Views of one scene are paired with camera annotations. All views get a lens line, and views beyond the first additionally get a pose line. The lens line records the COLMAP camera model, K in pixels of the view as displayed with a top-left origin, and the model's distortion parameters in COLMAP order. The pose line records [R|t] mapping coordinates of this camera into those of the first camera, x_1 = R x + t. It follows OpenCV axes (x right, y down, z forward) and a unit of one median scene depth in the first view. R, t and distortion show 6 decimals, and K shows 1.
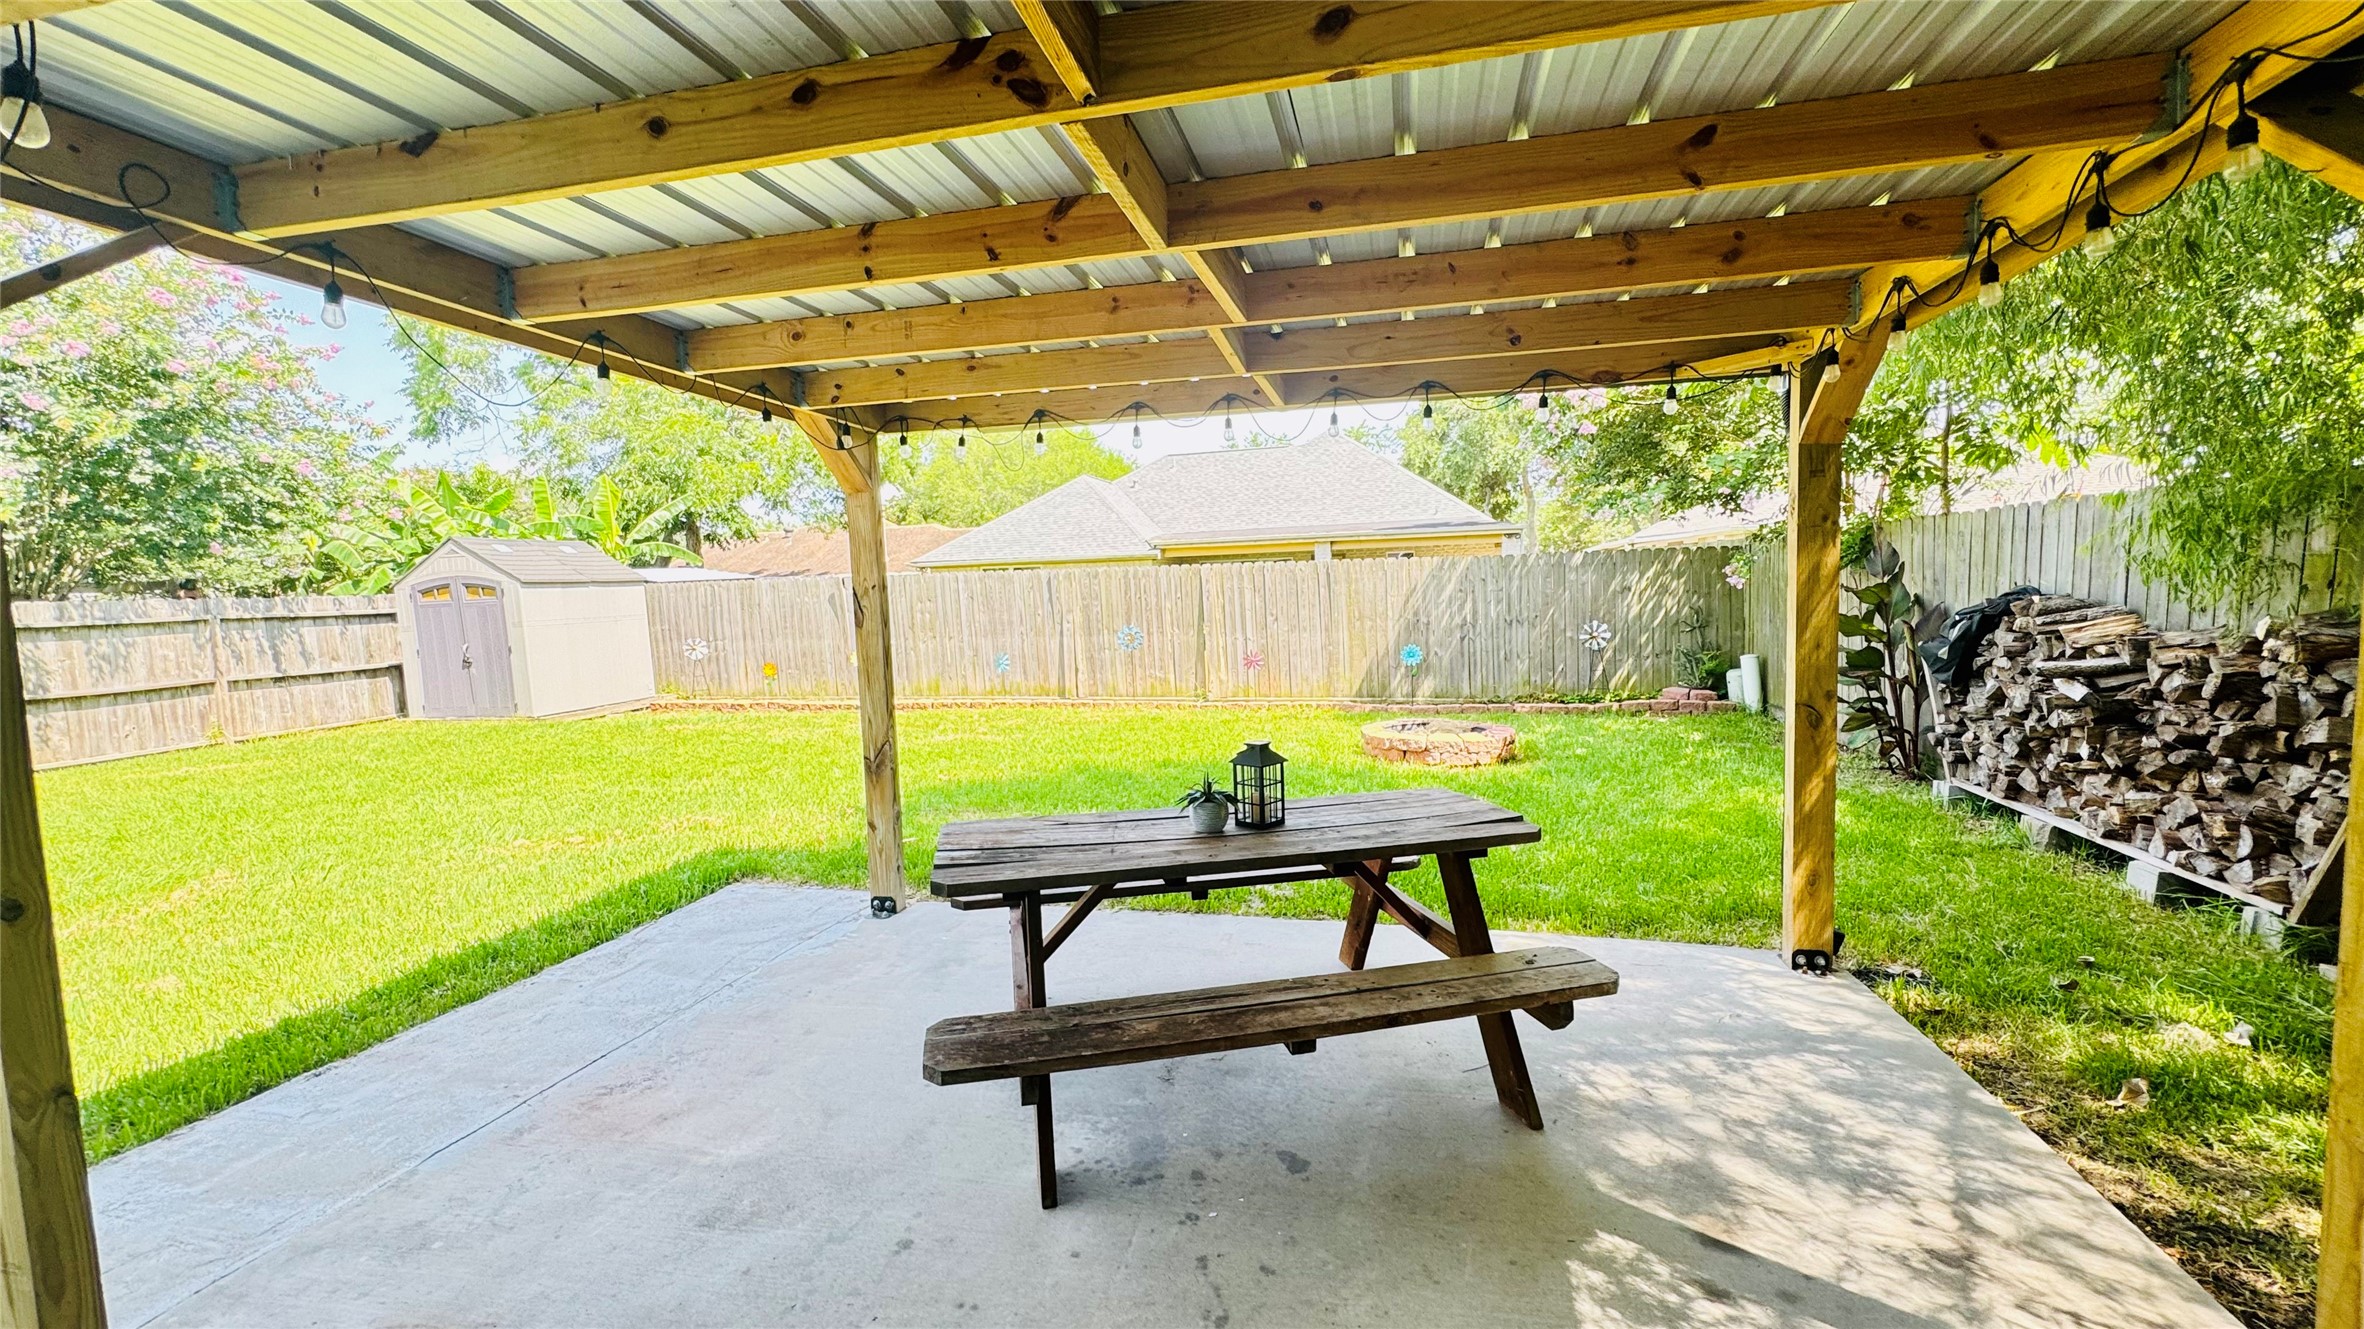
lens RADIAL K [[925.8, 0, 1187.0], [0, 925.8, 667.6], [0, 0, 1]] dist [-0.001582, -0.000126]
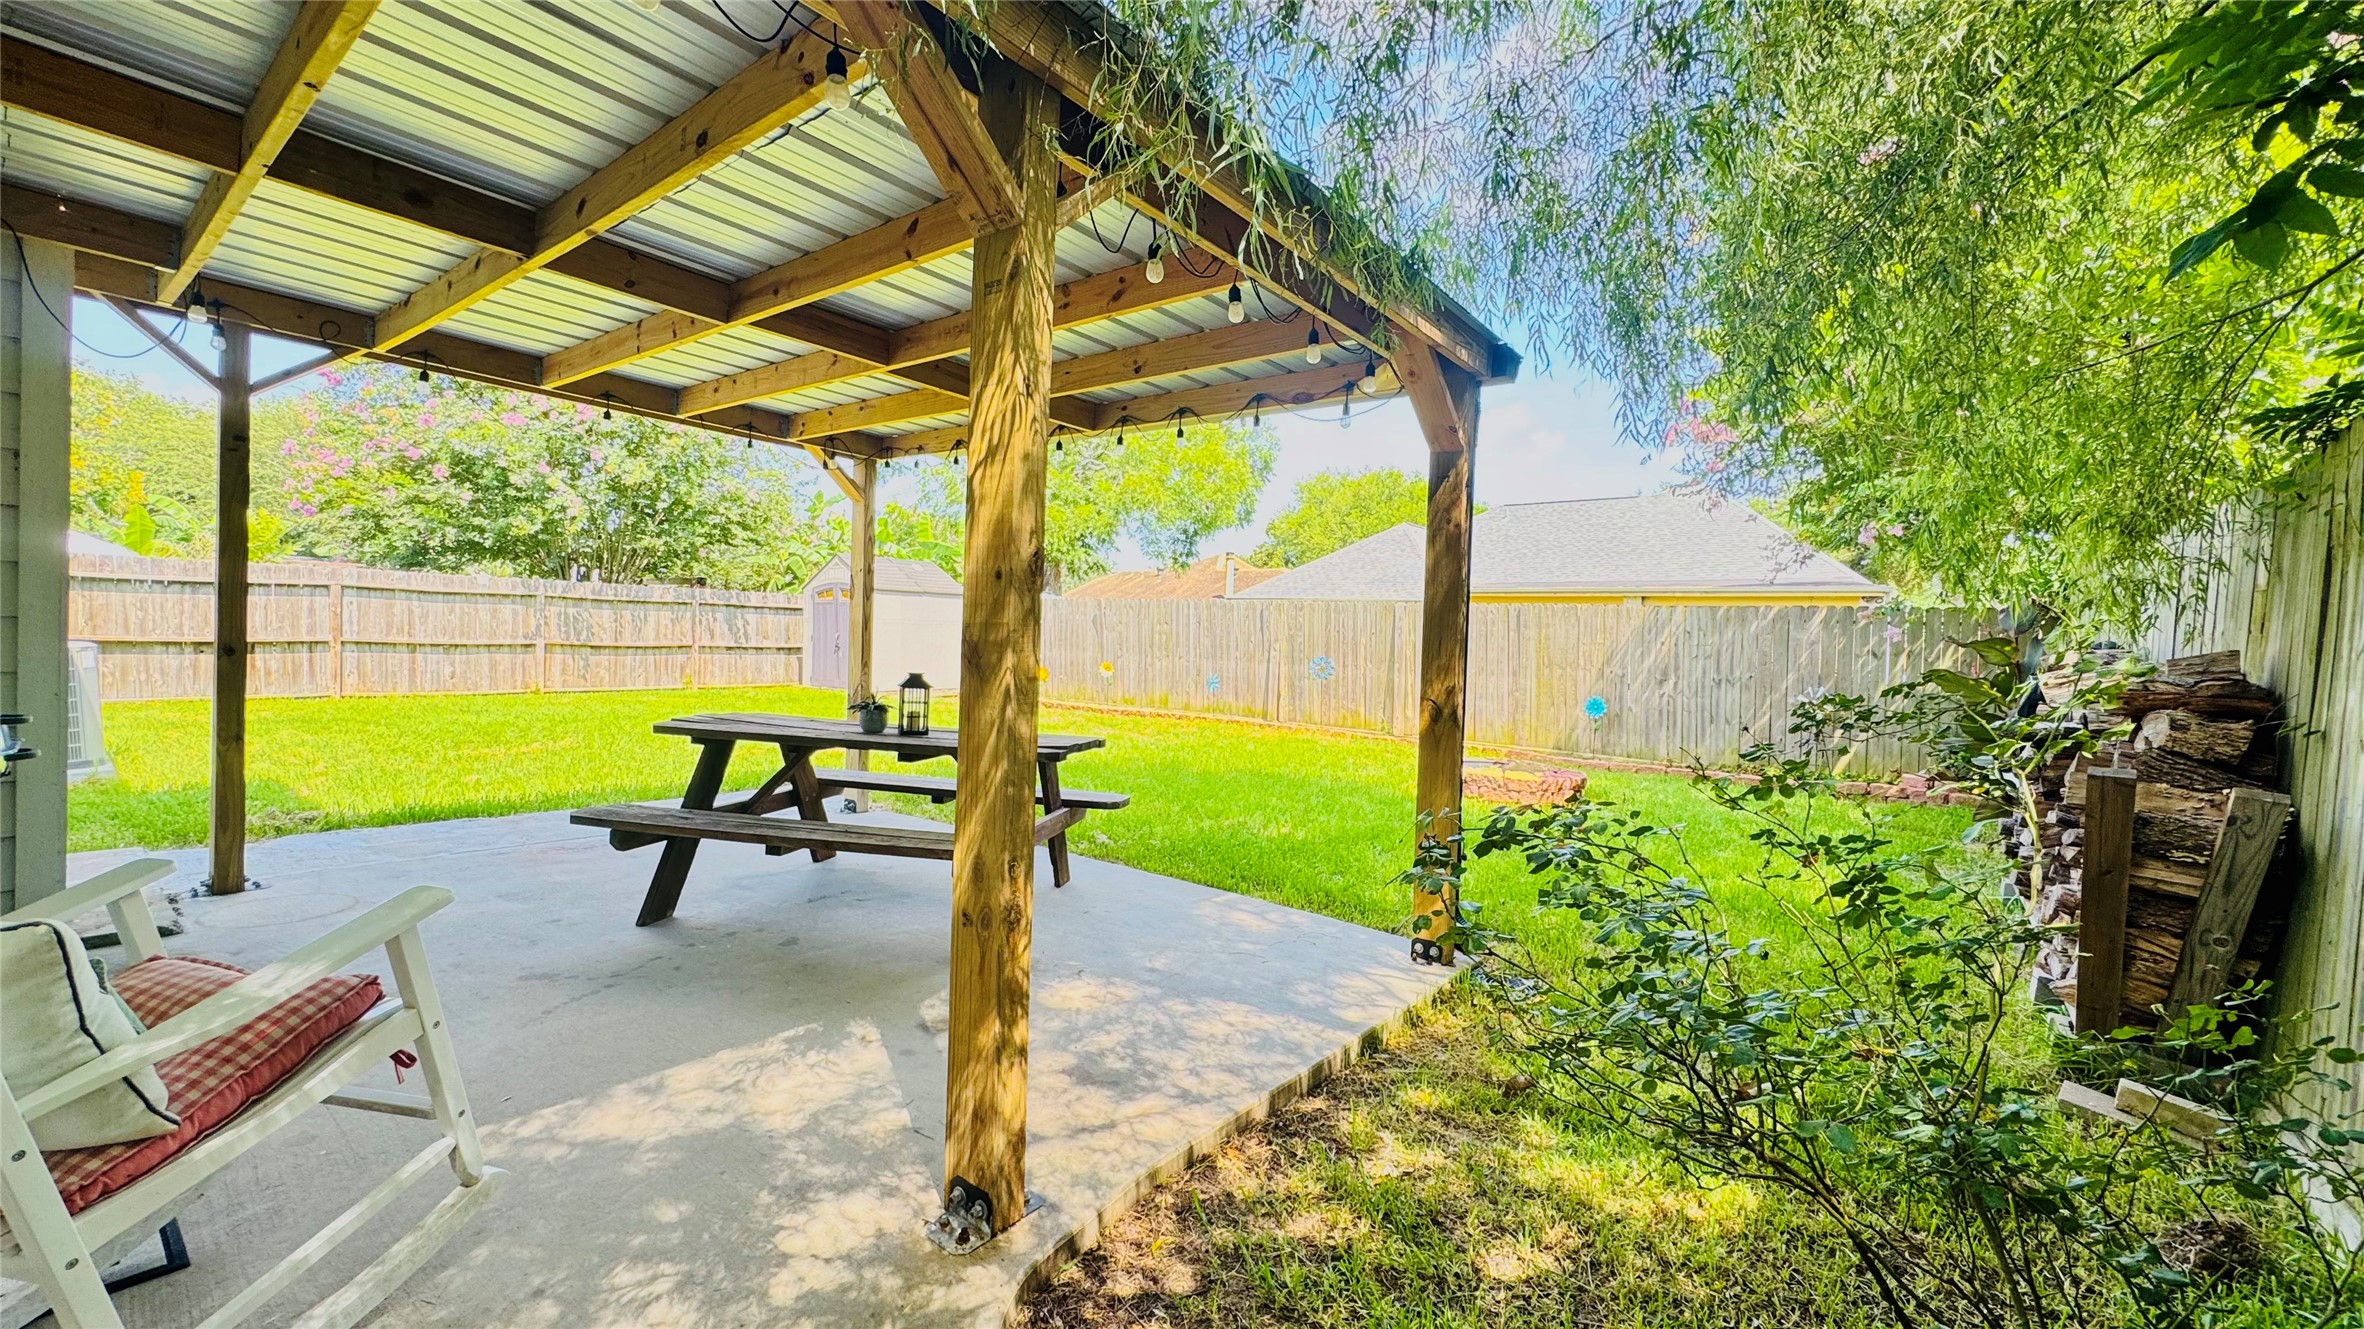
lens RADIAL K [[925.8, 0, 1195.4], [0, 925.8, 673.0], [0, 0, 1]] dist [-0.001582, -0.000126]
pose [[0.914522, 0.081314, -0.396280, 0.220810], [-0.100910, 0.994478, -0.028815, 0.017816], [0.391748, 0.066340, 0.917678, -0.017286]]
